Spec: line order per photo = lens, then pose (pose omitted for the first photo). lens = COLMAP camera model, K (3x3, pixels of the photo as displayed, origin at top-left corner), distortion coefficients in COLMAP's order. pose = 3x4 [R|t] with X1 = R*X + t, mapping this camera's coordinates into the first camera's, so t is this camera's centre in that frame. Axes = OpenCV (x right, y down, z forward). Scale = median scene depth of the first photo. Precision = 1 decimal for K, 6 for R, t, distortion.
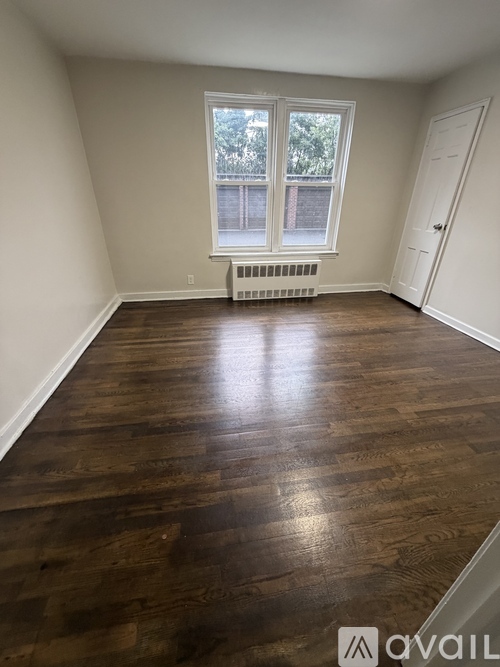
lens RADIAL K [[264.0, 0, 250.0], [0, 264.0, 333.5], [0, 0, 1]] dist [0.000445, 0.000072]
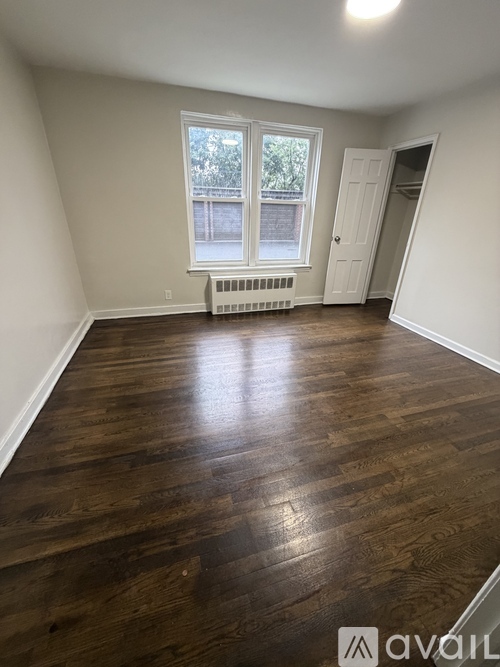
lens RADIAL K [[264.0, 0, 250.0], [0, 264.0, 333.5], [0, 0, 1]] dist [0.000445, 0.000072]
pose [[0.991239, -0.038981, 0.126198, -0.107643], [0.043474, 0.998508, -0.033046, -0.031090], [-0.124722, 0.038243, 0.991454, -0.004002]]
